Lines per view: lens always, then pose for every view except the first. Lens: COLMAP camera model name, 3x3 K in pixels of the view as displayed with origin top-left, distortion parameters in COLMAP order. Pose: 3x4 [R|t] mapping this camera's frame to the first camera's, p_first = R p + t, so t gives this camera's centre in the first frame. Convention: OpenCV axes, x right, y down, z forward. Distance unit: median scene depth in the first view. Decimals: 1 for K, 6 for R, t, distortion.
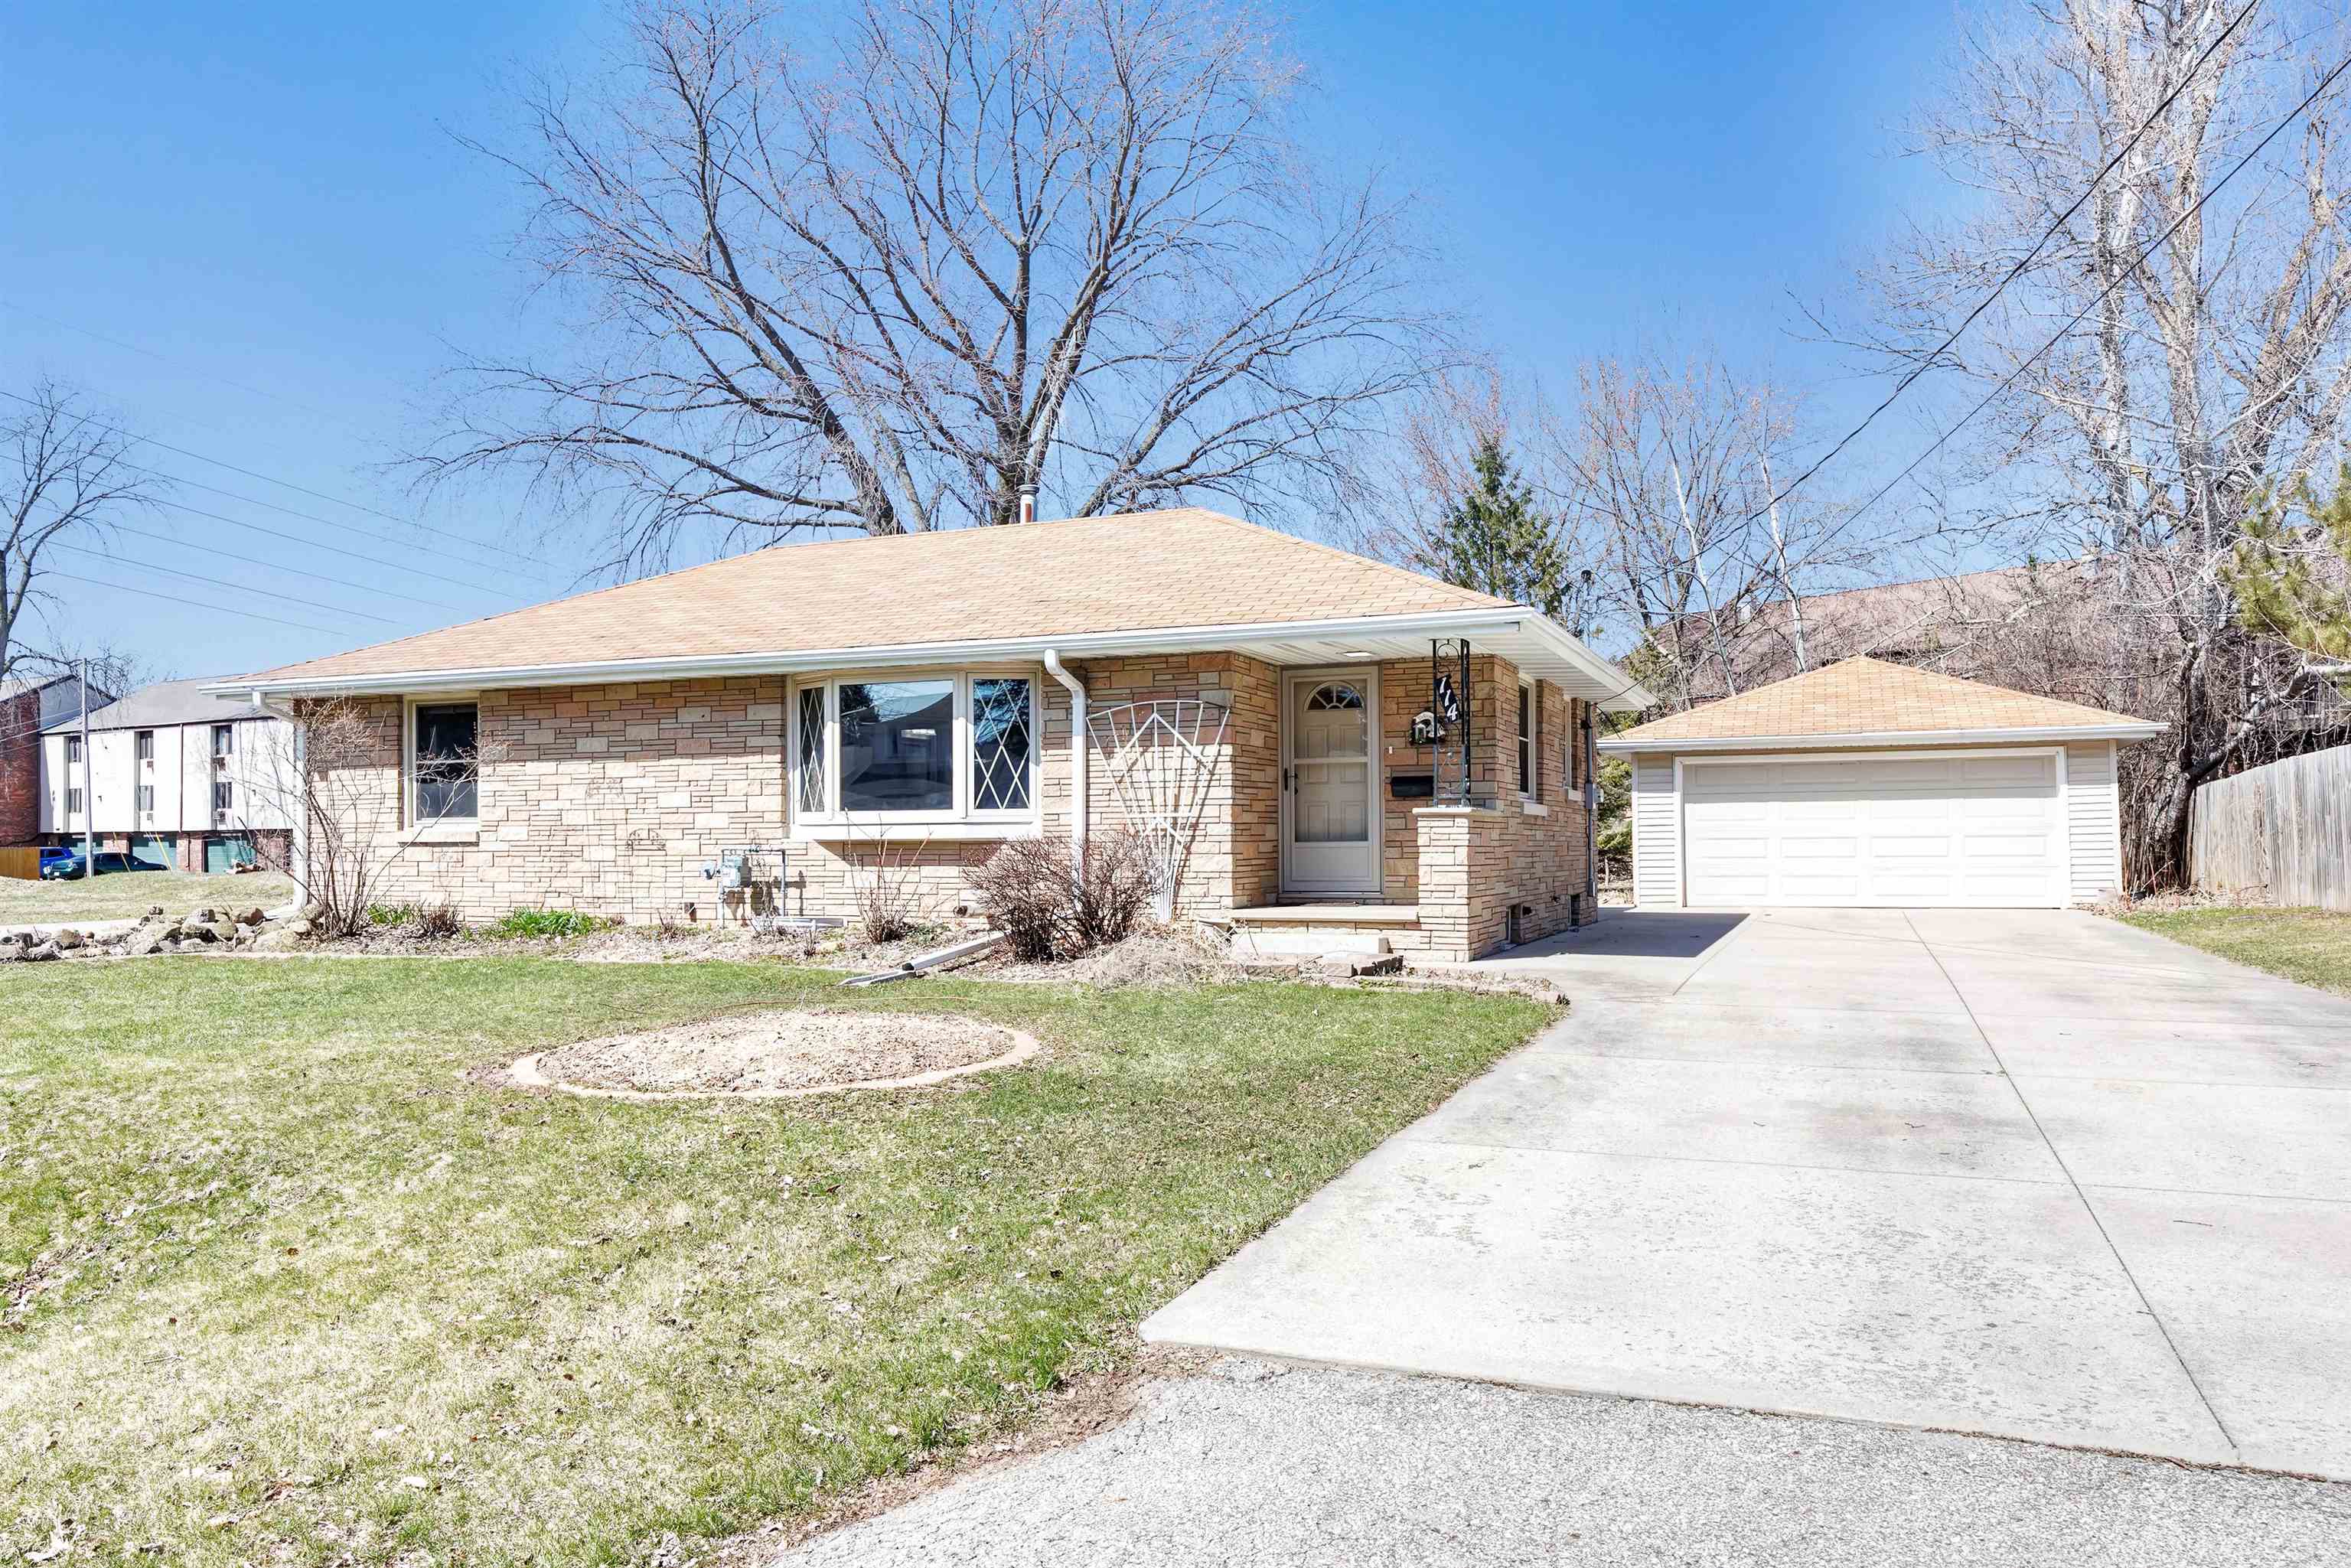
lens RADIAL K [[1723.4, 0, 1171.2], [0, 1723.4, 812.5], [0, 0, 1]] dist [0.000845, -0.000886]
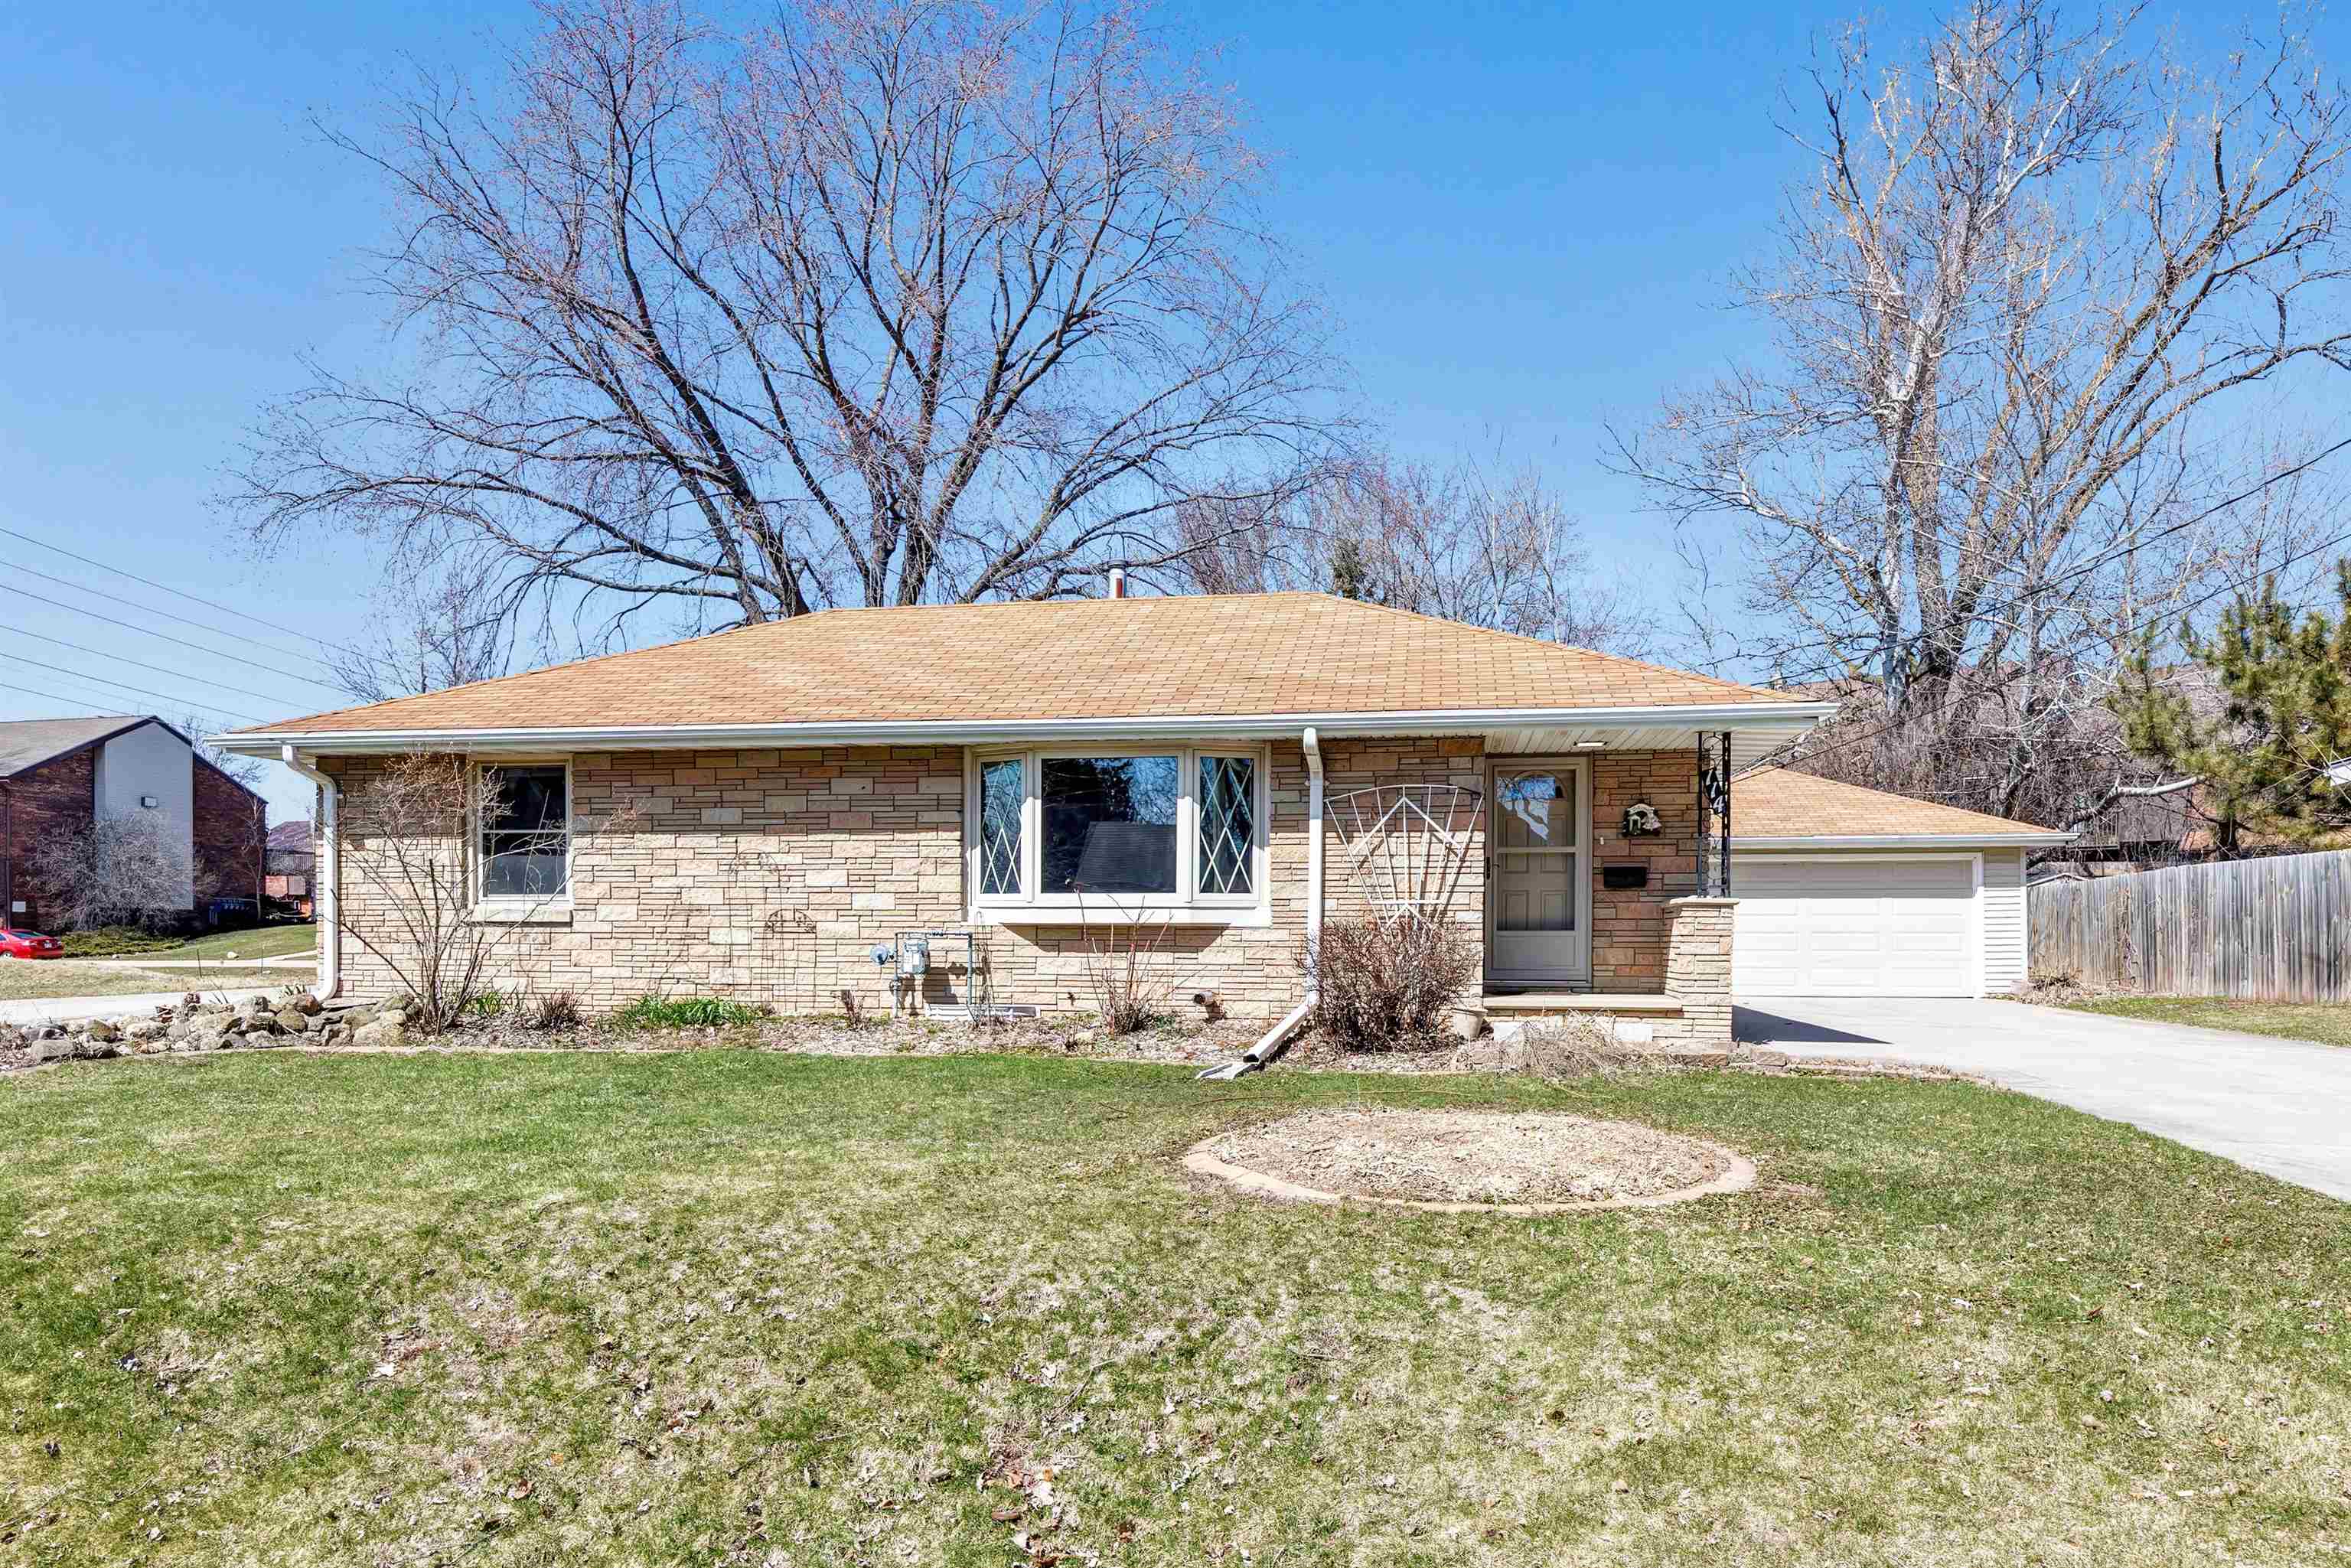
lens RADIAL K [[1658.8, 0, 1178.7], [0, 1658.8, 945.0], [0, 0, 1]] dist [-0.002996, -0.001104]
pose [[0.974468, 0.007867, 0.224388, -0.309214], [-0.013215, 0.999663, 0.022344, 0.006050], [-0.224137, -0.024739, 0.974244, 0.097663]]
